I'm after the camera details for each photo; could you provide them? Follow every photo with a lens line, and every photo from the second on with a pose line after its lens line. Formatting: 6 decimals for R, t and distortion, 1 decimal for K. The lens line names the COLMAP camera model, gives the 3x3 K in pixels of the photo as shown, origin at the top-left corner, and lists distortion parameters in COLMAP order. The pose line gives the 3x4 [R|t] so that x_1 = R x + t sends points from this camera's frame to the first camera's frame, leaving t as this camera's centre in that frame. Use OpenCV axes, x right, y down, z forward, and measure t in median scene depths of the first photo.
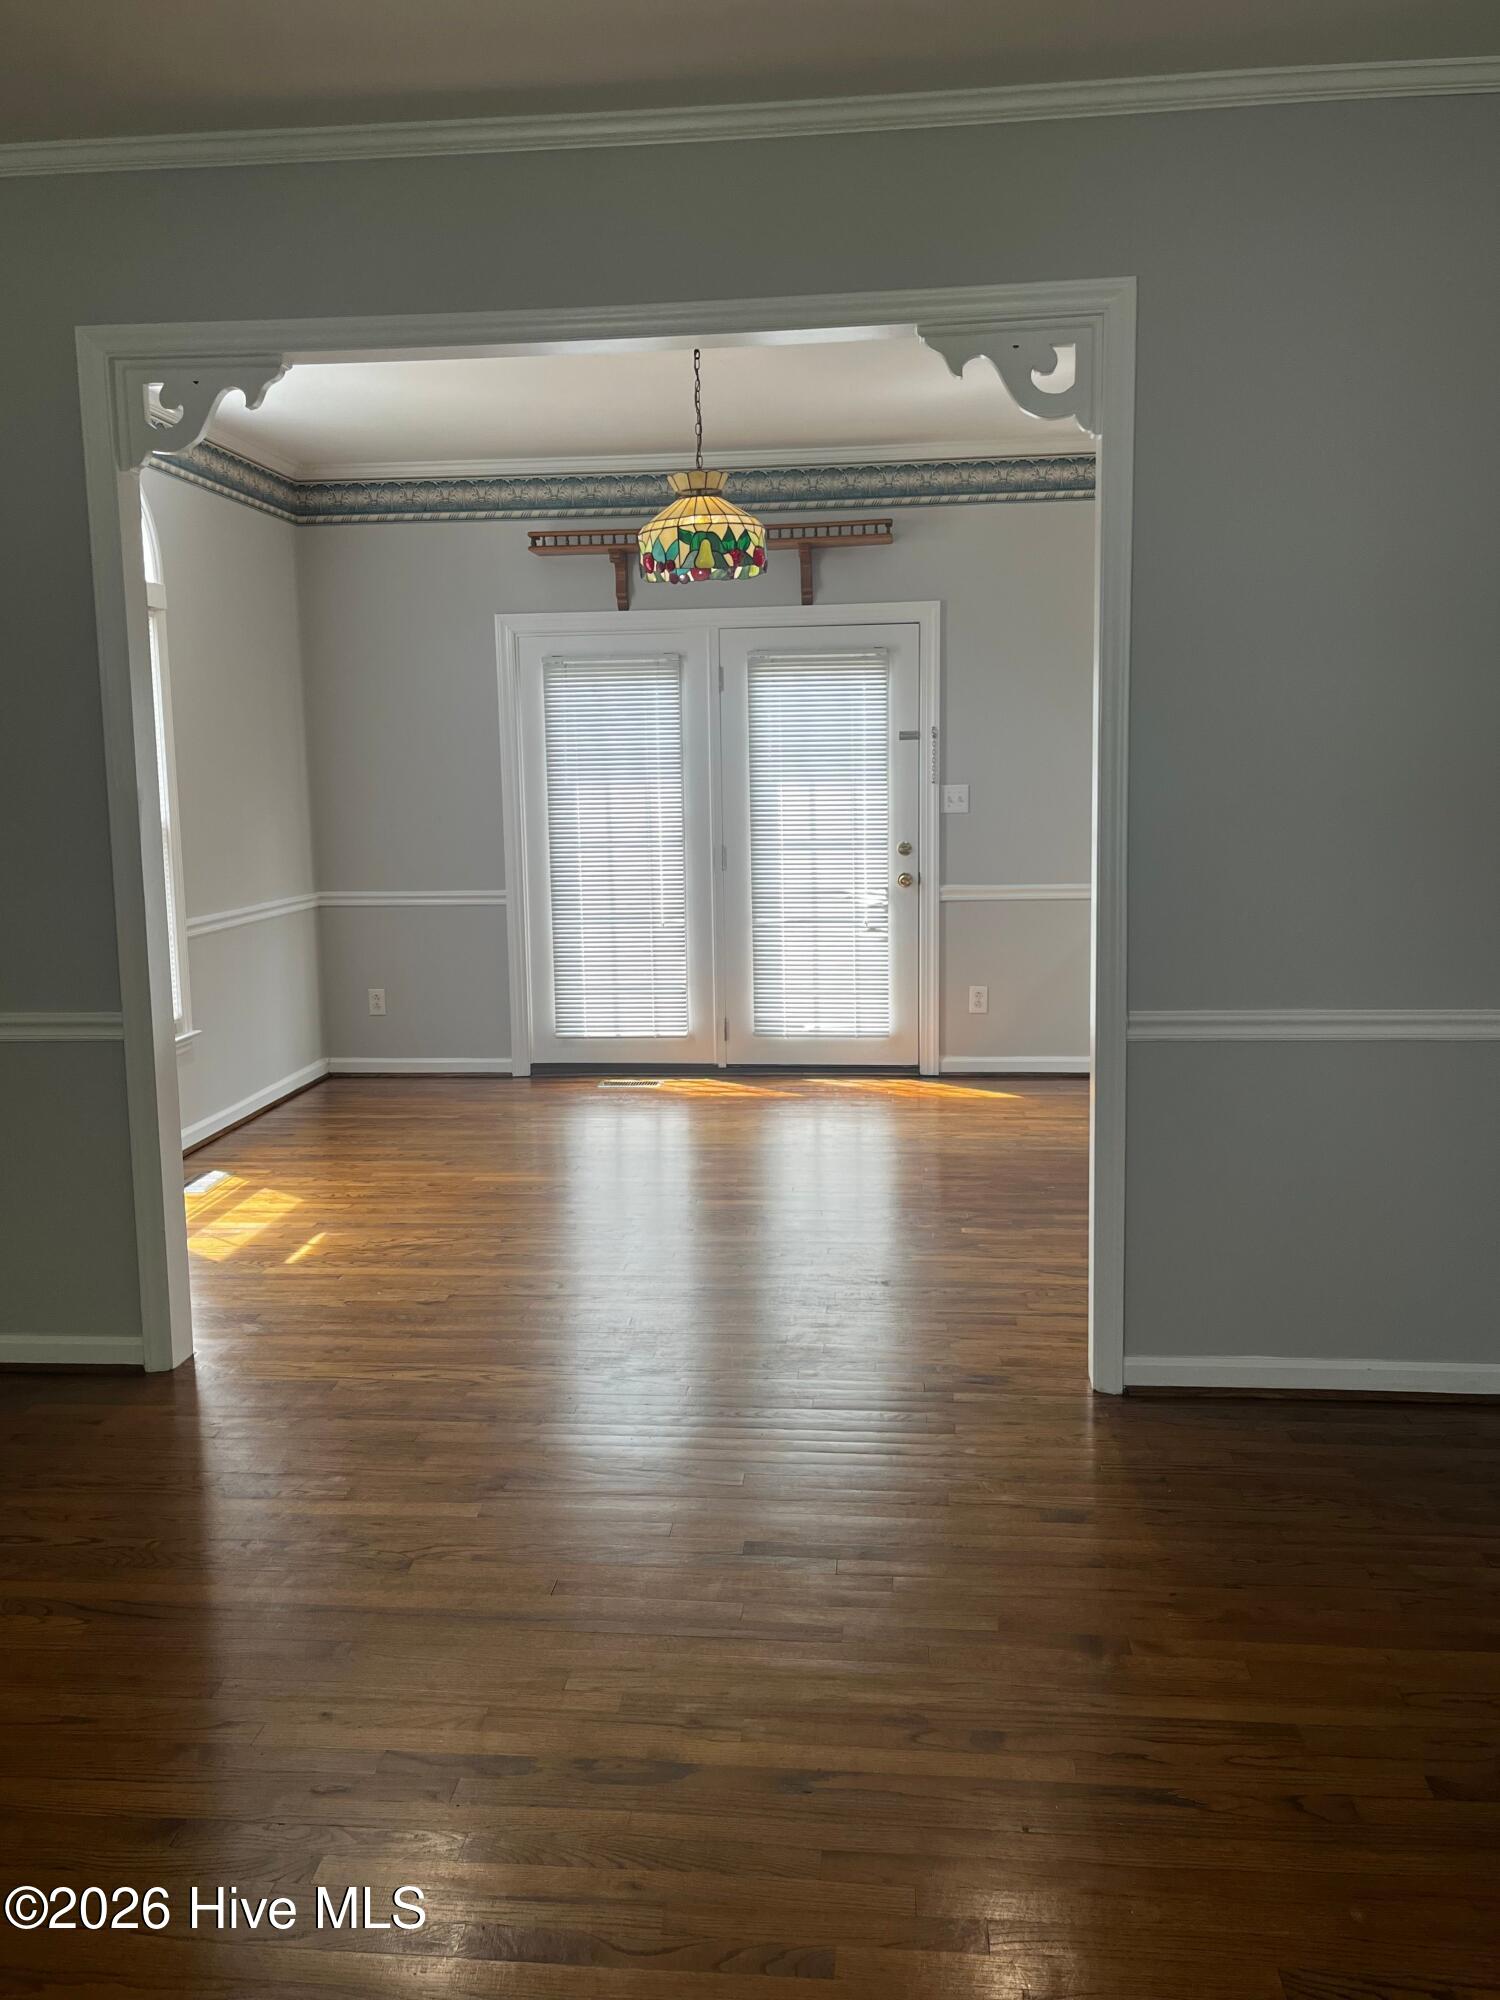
lens RADIAL K [[1648.0, 0, 750.0], [0, 1648.0, 1000.0], [0, 0, 1]] dist [0.005019, 0.002423]
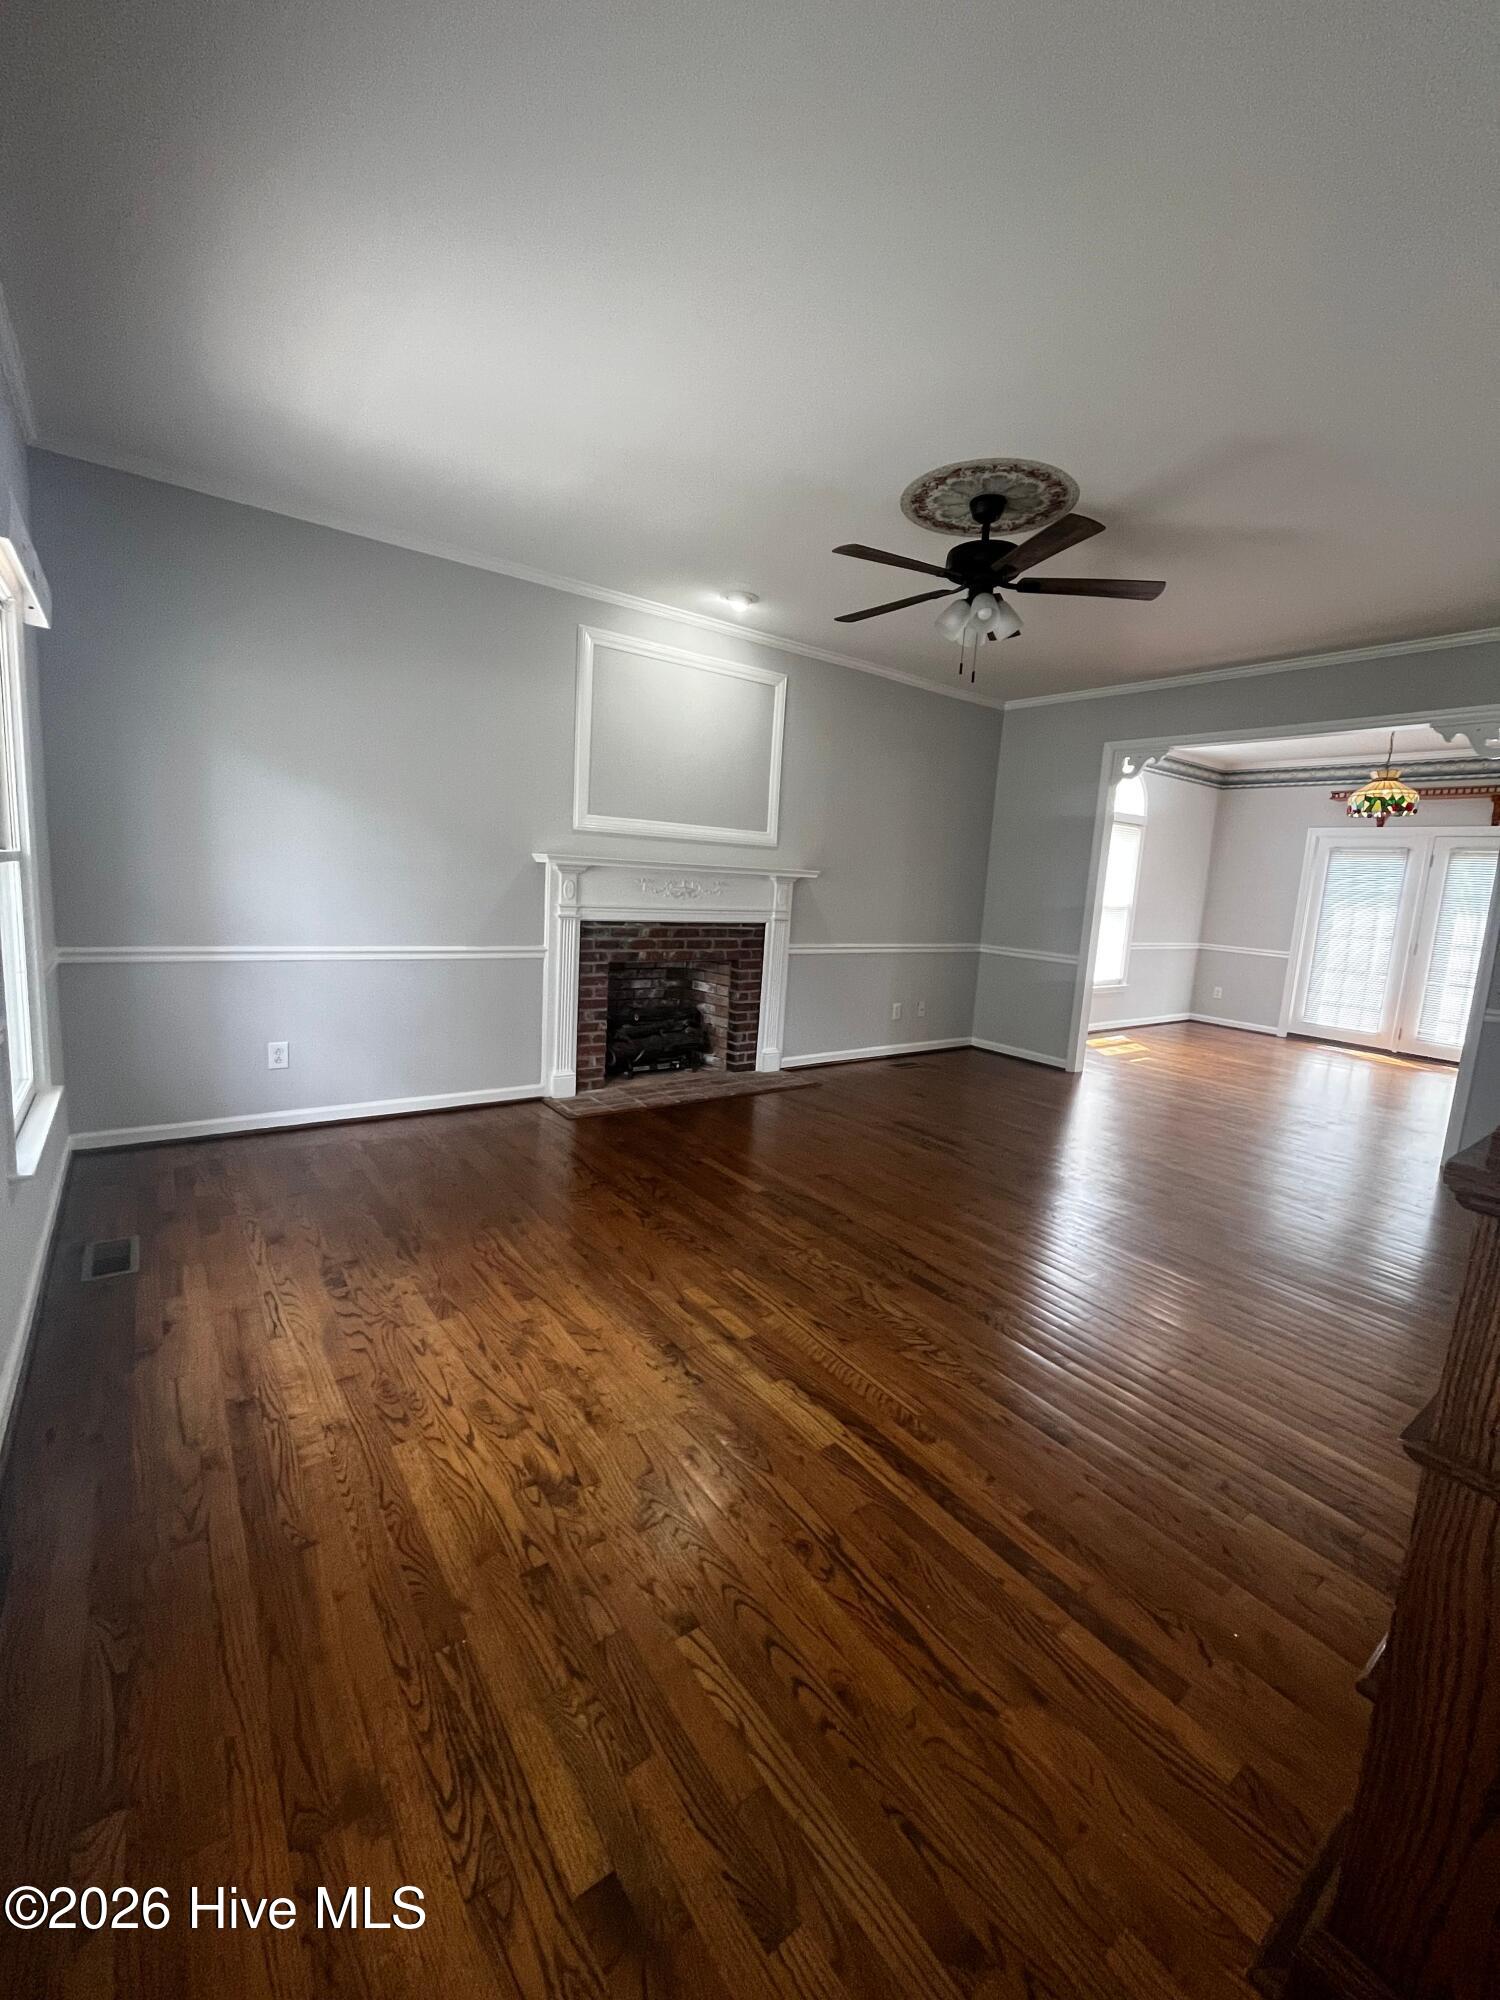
lens RADIAL K [[817.2, 0, 751.4], [0, 817.2, 992.6], [0, 0, 1]] dist [-0.001631, -0.000040]
pose [[0.661749, 0.163150, -0.731759, 0.190004], [-0.175394, 0.982639, 0.060471, 0.048903], [0.728921, 0.088329, 0.678876, -0.272918]]
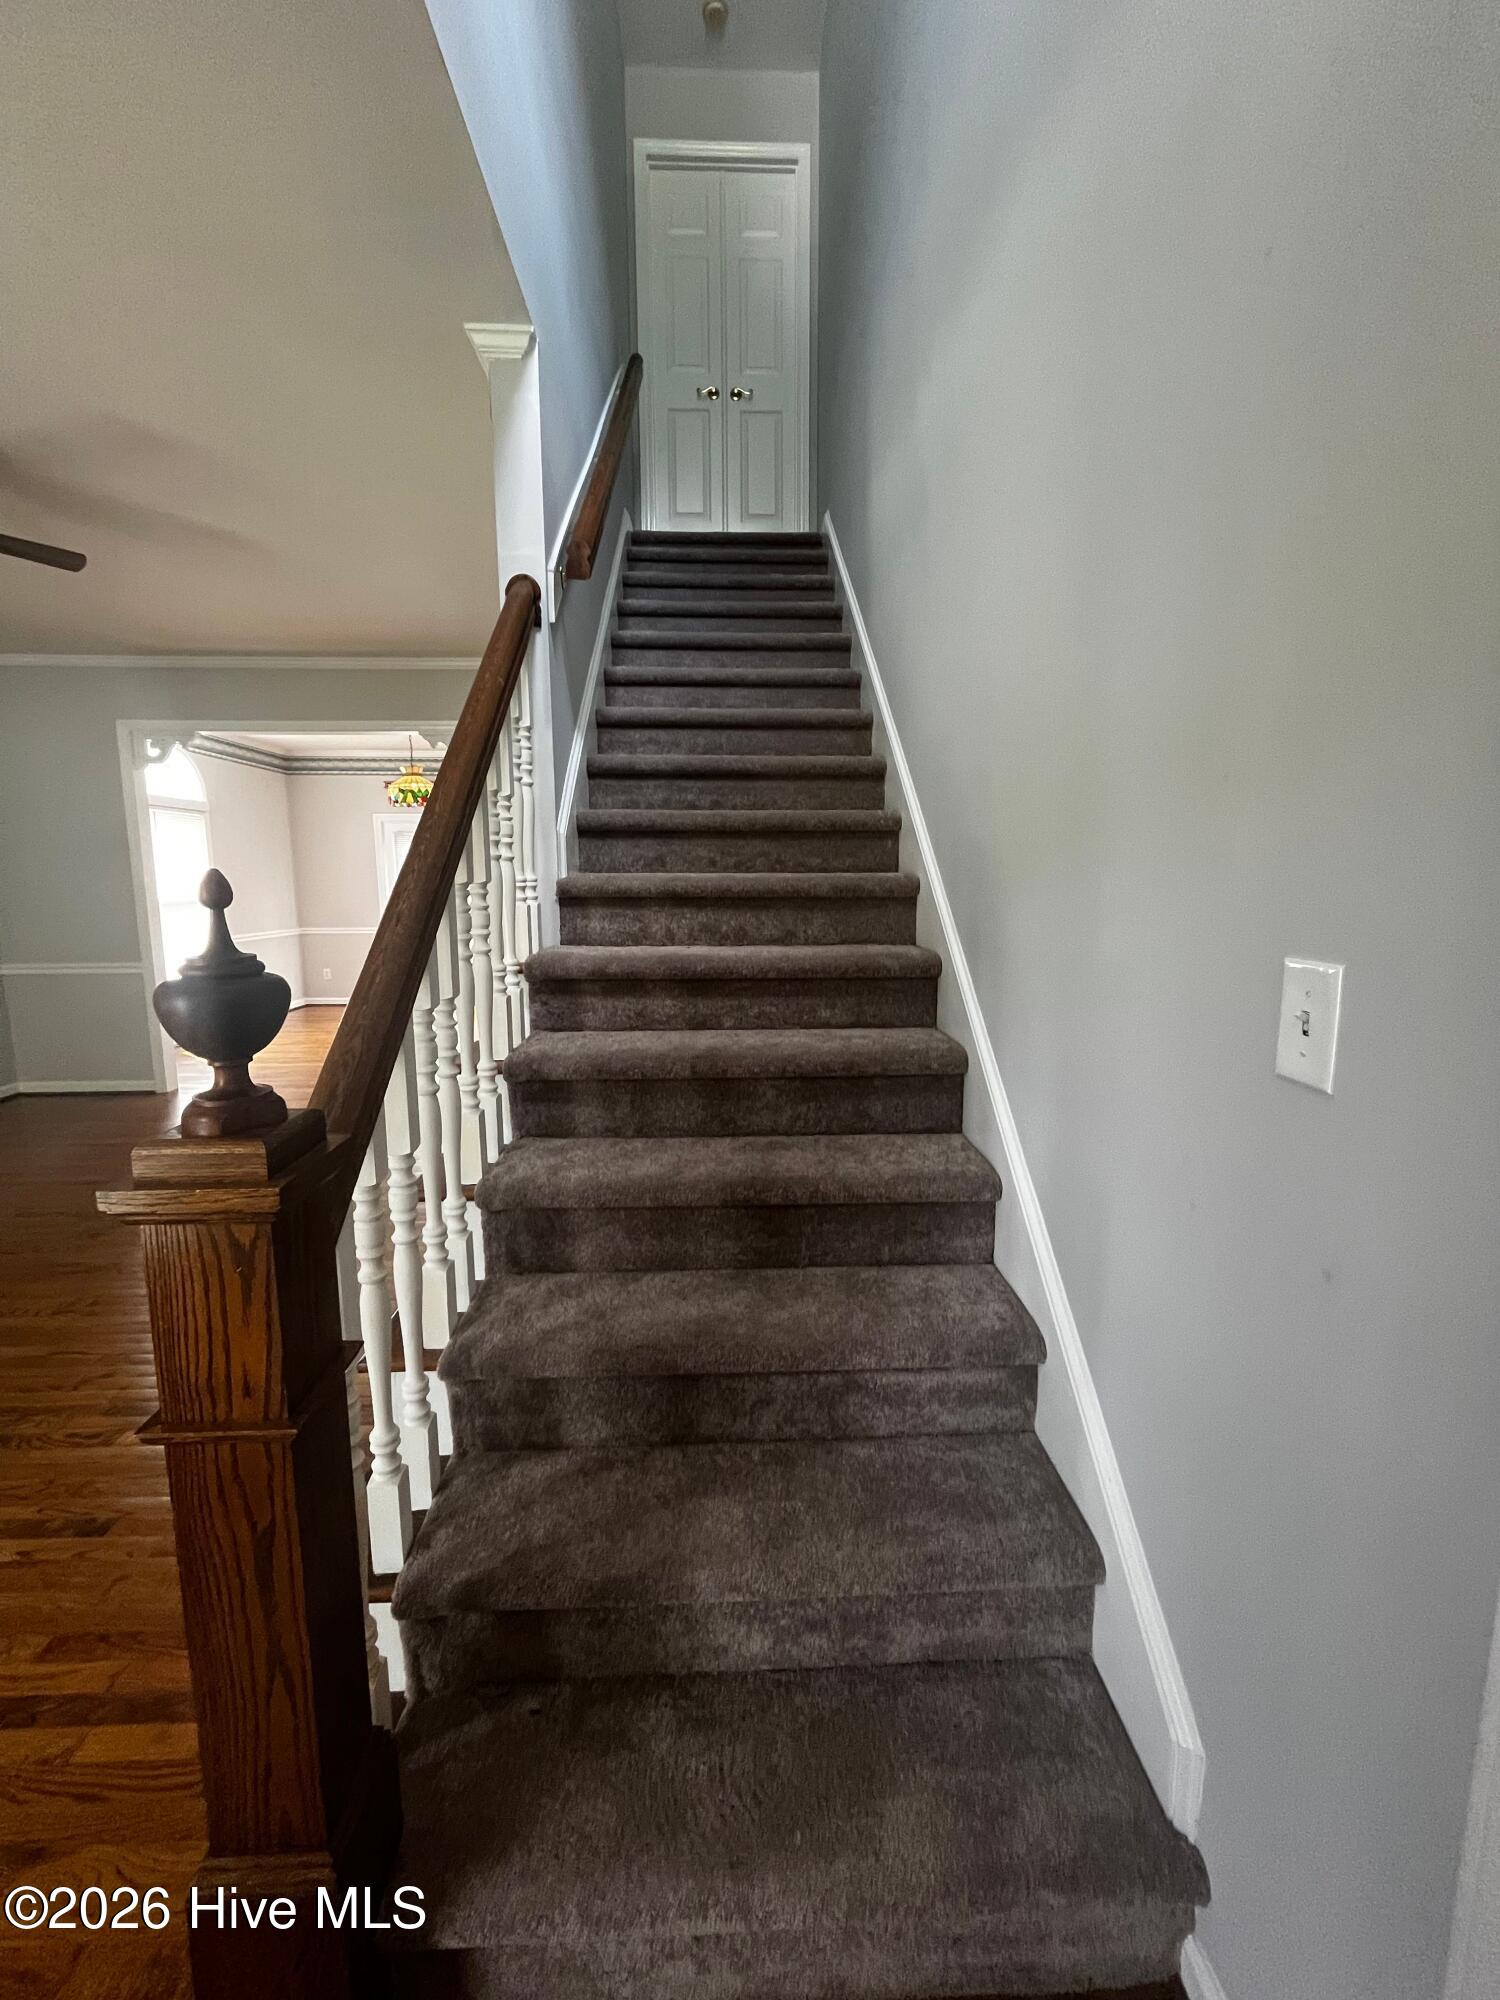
lens RADIAL K [[817.2, 0, 751.4], [0, 817.2, 992.6], [0, 0, 1]] dist [-0.001631, -0.000040]
pose [[0.991774, -0.005507, 0.127884, 0.244805], [0.005723, 0.999983, -0.001325, 0.034716], [-0.127875, 0.002046, 0.991788, -0.266154]]
